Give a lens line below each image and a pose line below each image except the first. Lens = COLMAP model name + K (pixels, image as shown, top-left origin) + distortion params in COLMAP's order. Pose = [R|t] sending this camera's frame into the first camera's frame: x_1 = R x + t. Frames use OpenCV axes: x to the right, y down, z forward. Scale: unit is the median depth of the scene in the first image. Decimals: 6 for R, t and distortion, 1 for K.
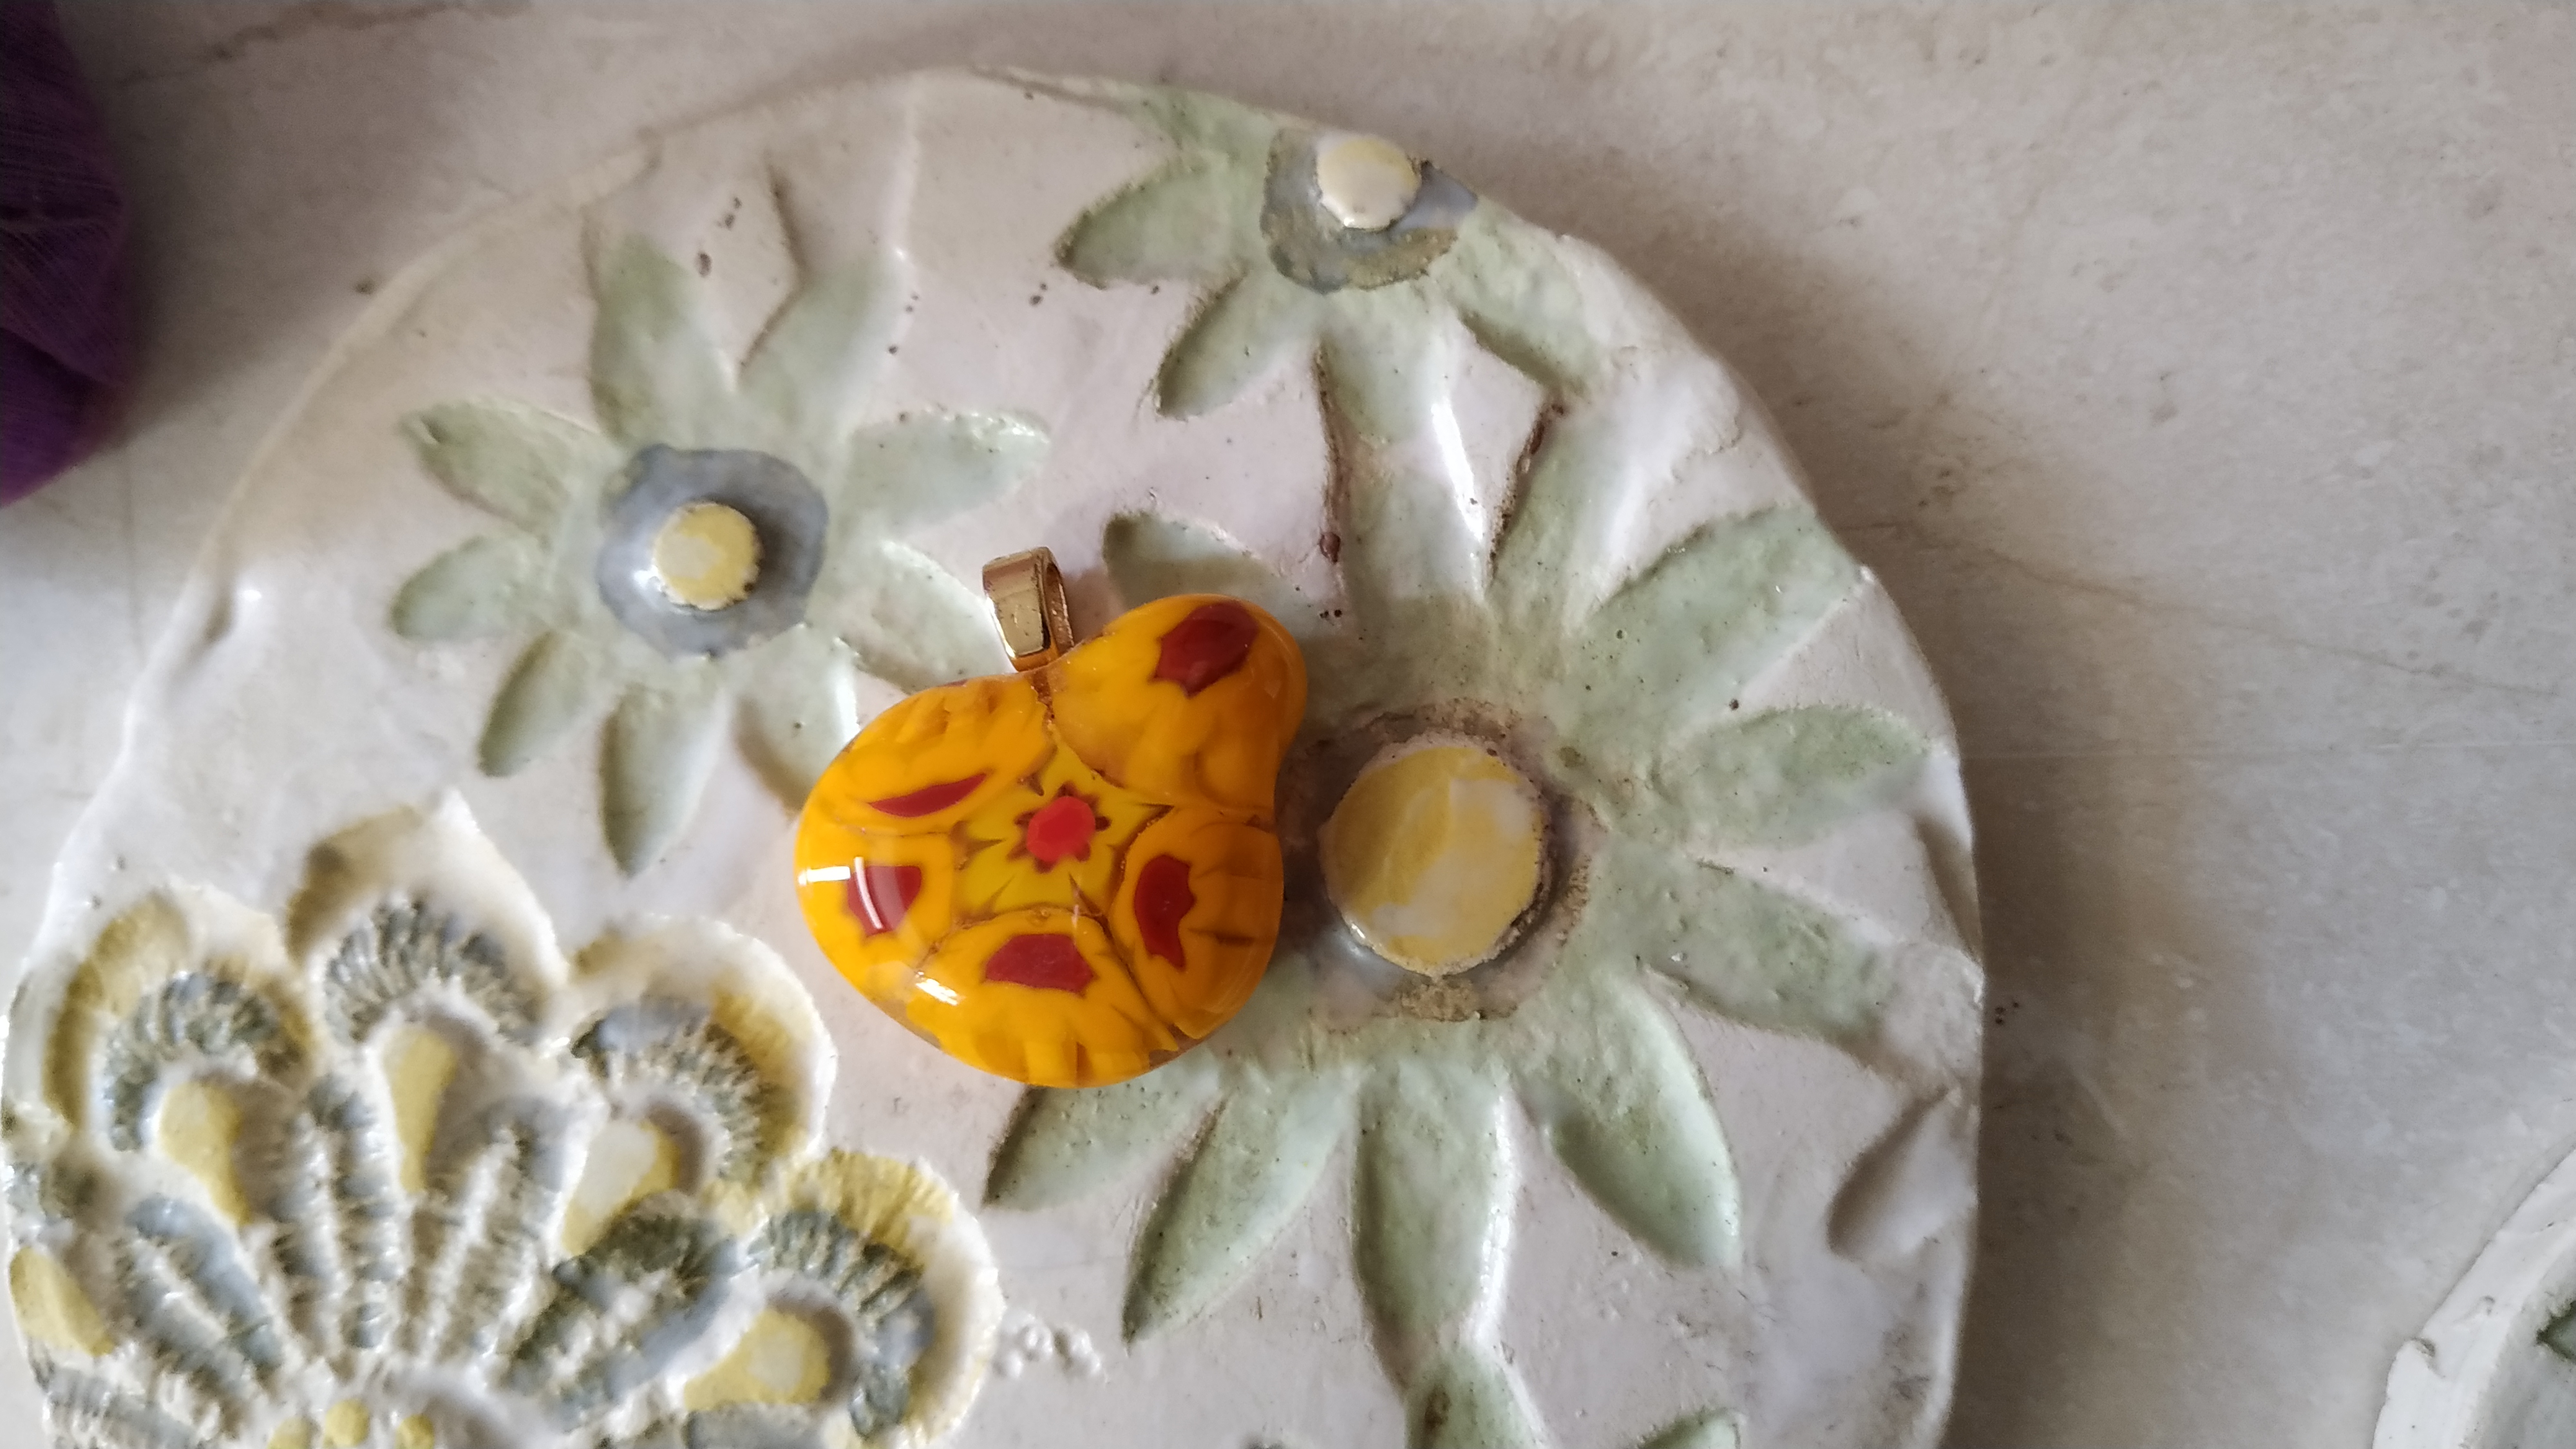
lens RADIAL K [[1840.2, 0, 1267.9], [0, 1840.2, 673.0], [0, 0, 1]] dist [-0.026868, -0.043194]
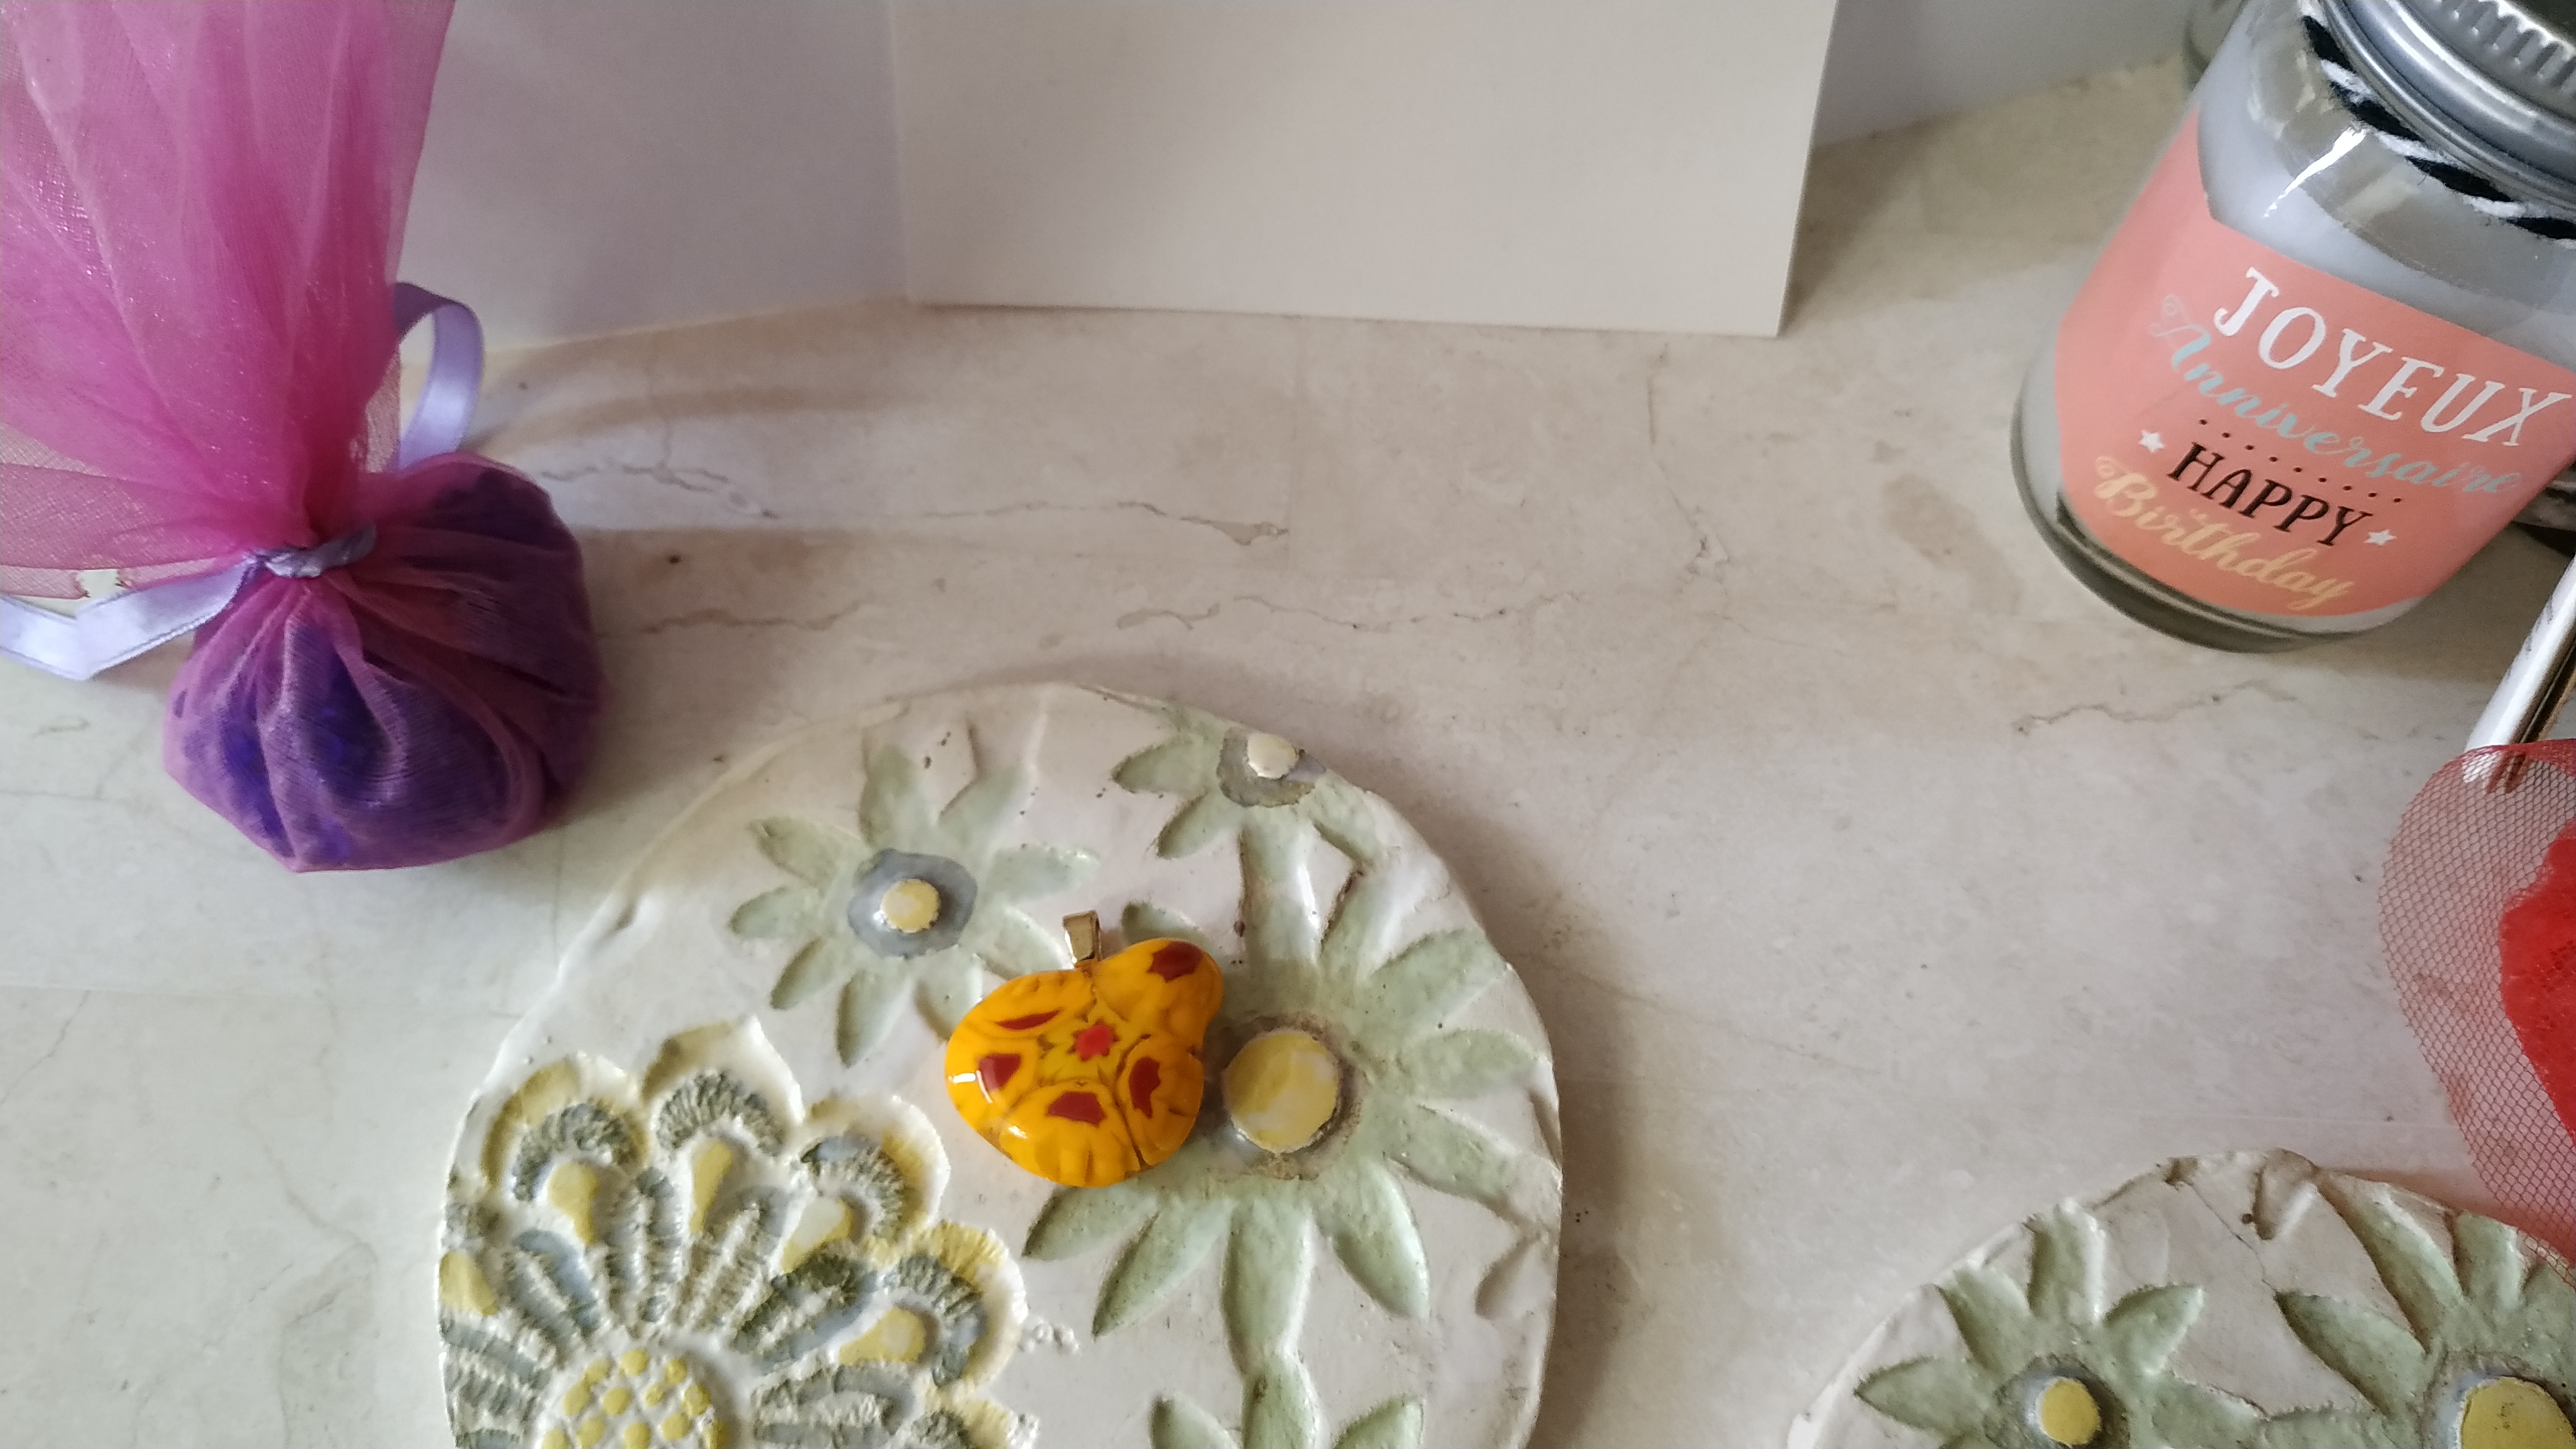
lens RADIAL K [[1840.2, 0, 1275.1], [0, 1840.2, 710.6], [0, 0, 1]] dist [-0.026868, -0.043194]
pose [[0.992413, 0.105642, 0.062891, -0.074182], [-0.076856, 0.932338, -0.353325, 0.392406], [-0.095961, 0.345811, 0.933384, -0.883042]]
